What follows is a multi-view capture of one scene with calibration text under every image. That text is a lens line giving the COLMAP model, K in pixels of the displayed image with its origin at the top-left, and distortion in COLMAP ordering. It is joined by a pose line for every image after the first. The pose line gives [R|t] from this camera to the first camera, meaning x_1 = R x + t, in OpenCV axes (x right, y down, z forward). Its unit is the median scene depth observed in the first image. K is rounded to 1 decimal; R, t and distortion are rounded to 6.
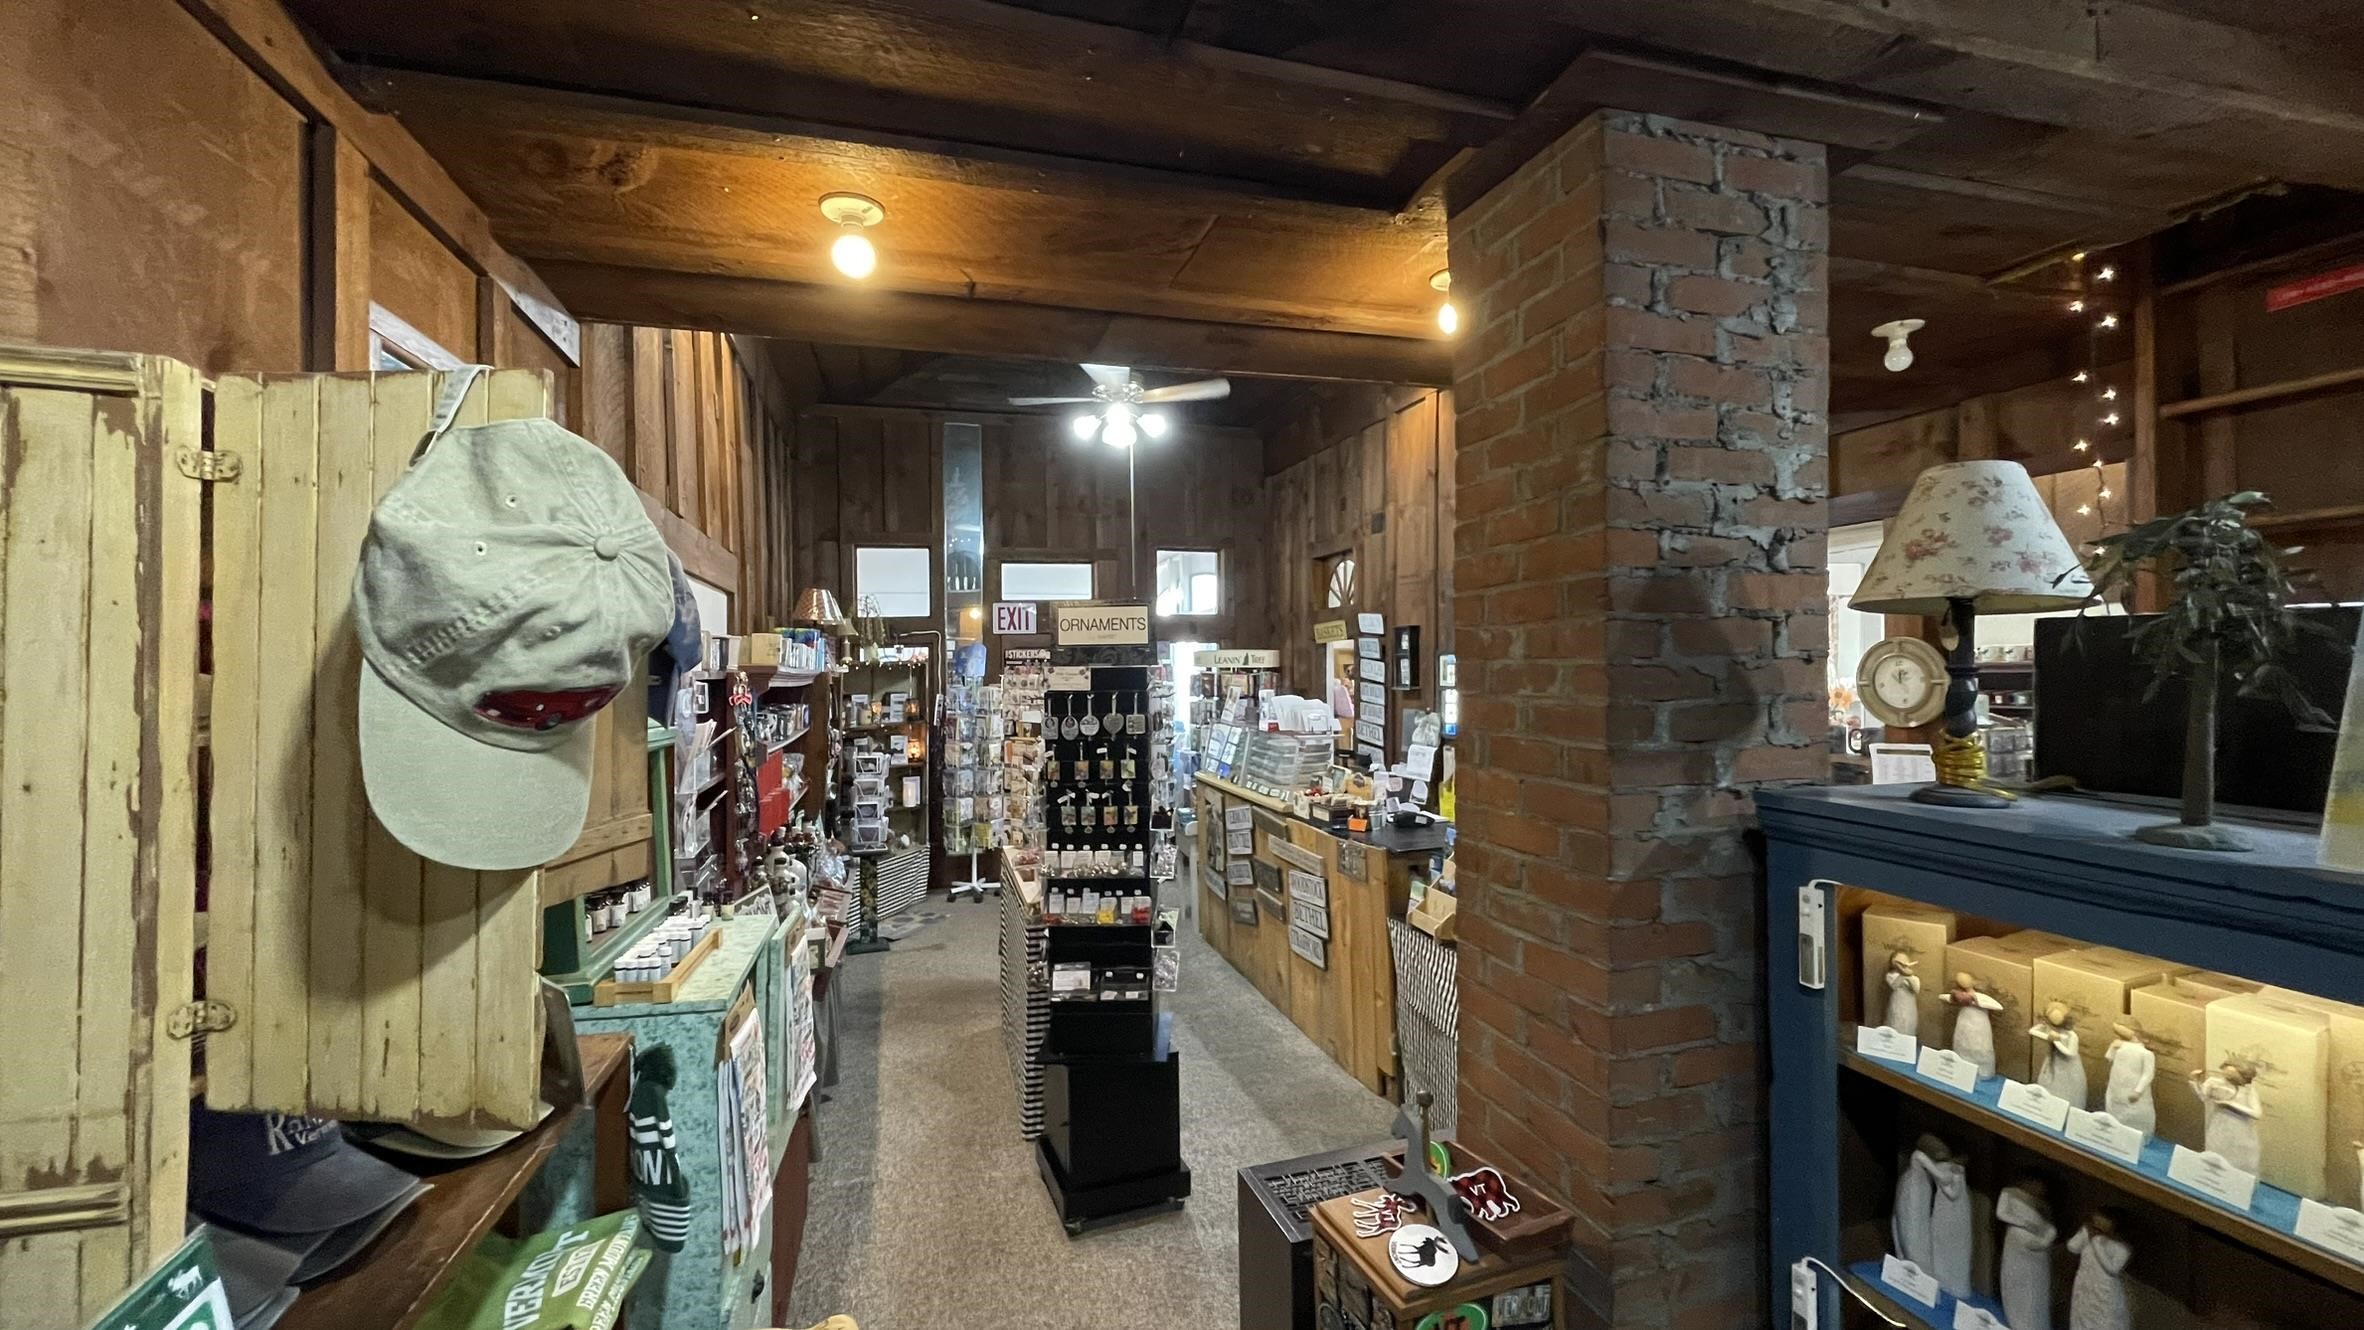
lens RADIAL K [[961.2, 0, 1182.3], [0, 961.2, 660.1], [0, 0, 1]] dist [-0.010797, 0.001102]
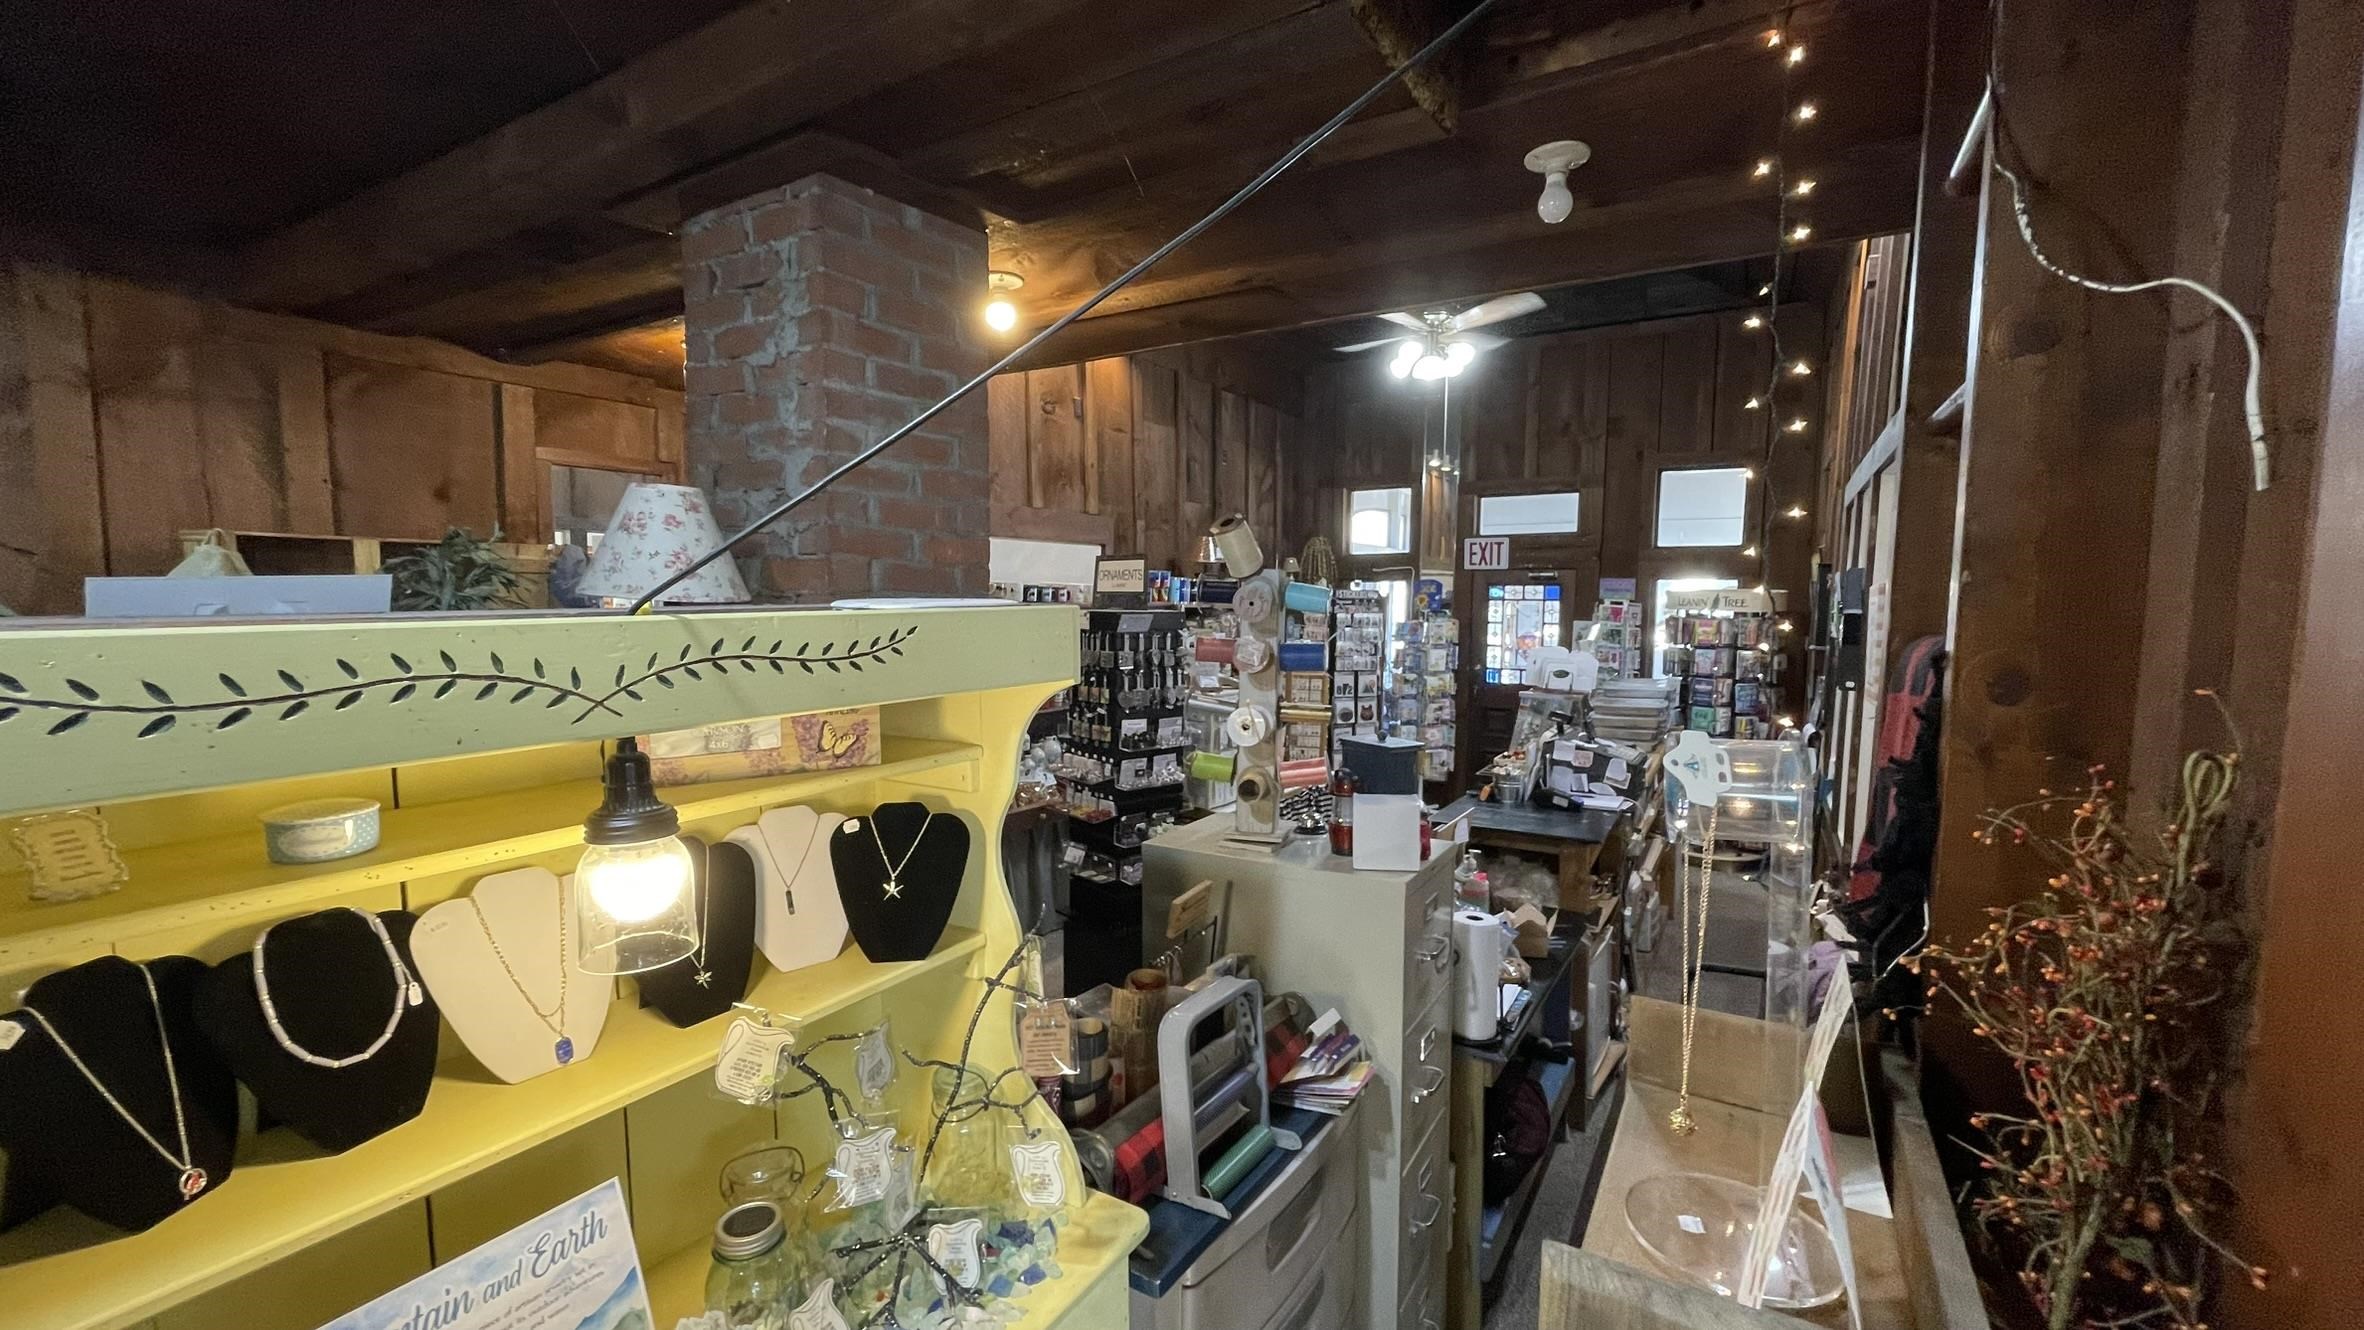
lens RADIAL K [[961.2, 0, 1181.6], [0, 961.2, 664.0], [0, 0, 1]] dist [-0.010797, 0.001102]
pose [[0.669053, 0.075466, -0.739373, 0.499479], [-0.013556, 0.995905, 0.089383, -0.020087], [0.743091, -0.049779, 0.667337, 0.146973]]
